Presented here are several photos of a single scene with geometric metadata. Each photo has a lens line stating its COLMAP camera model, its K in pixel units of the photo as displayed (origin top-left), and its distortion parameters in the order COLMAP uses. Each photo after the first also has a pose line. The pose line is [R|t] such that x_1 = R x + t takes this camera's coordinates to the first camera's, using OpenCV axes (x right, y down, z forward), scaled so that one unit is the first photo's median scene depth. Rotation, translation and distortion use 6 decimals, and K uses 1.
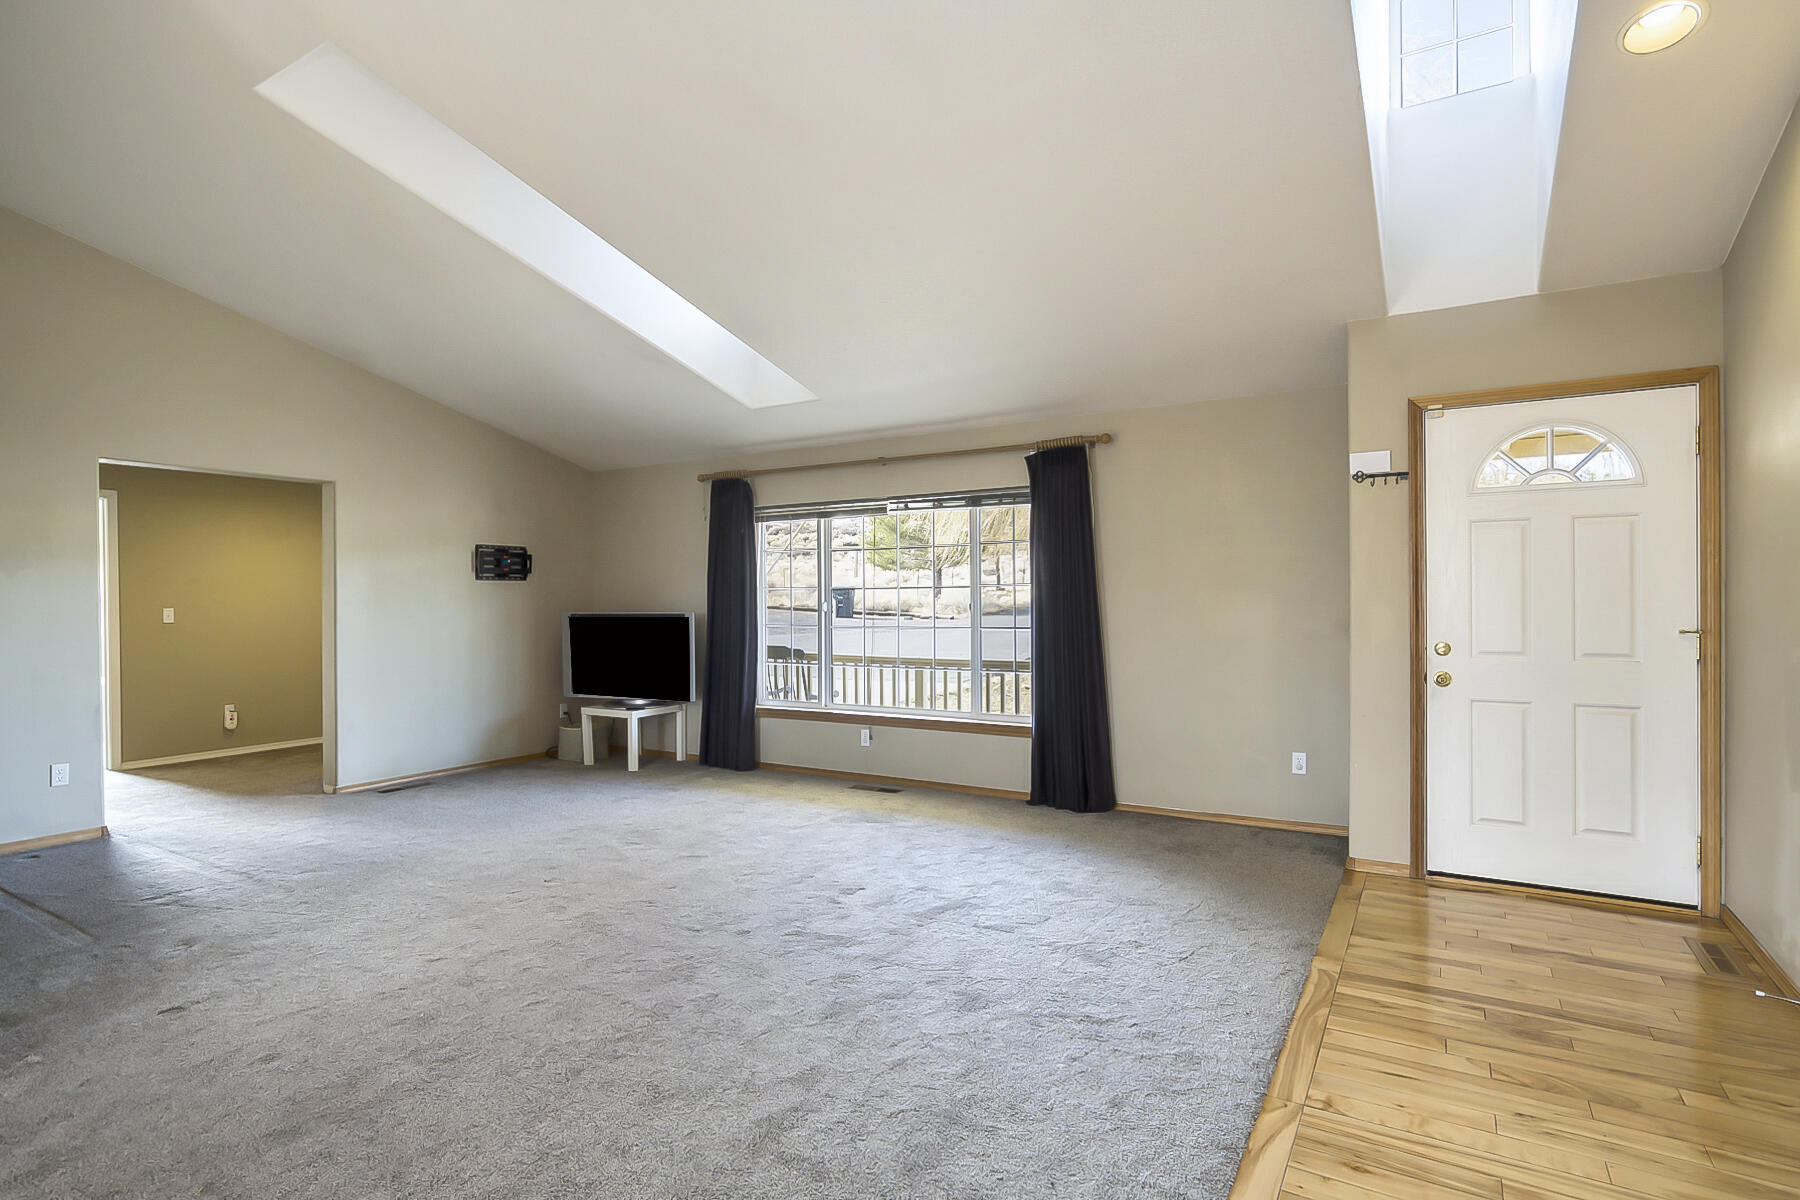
lens RADIAL K [[912.0, 0, 897.8], [0, 912.0, 606.5], [0, 0, 1]] dist [-0.021660, 0.009824]
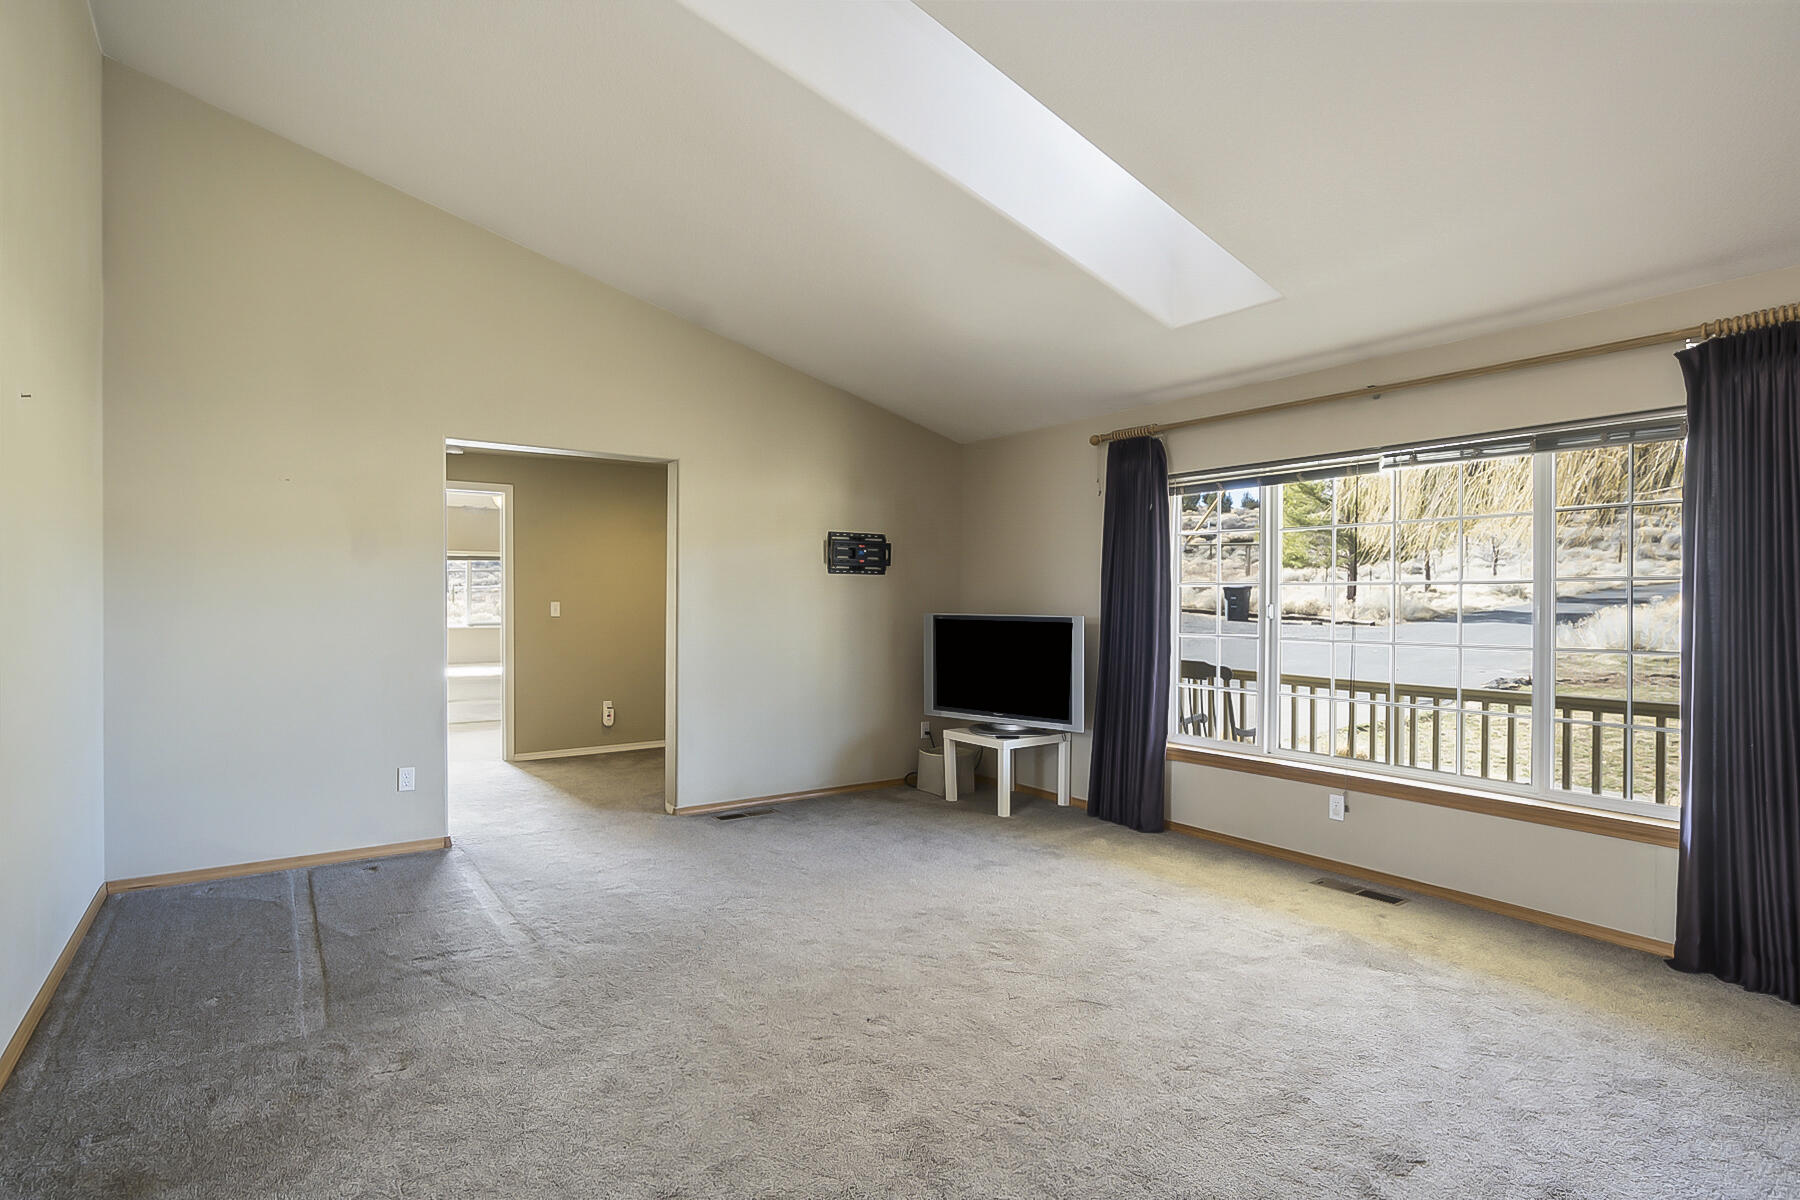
lens RADIAL K [[912.0, 0, 901.2], [0, 912.0, 592.4], [0, 0, 1]] dist [-0.021660, 0.009824]
pose [[0.919965, 0.008283, -0.391913, -0.070754], [-0.014136, 0.999827, -0.012051, -0.001991], [0.391746, 0.016627, 0.919923, 0.257012]]
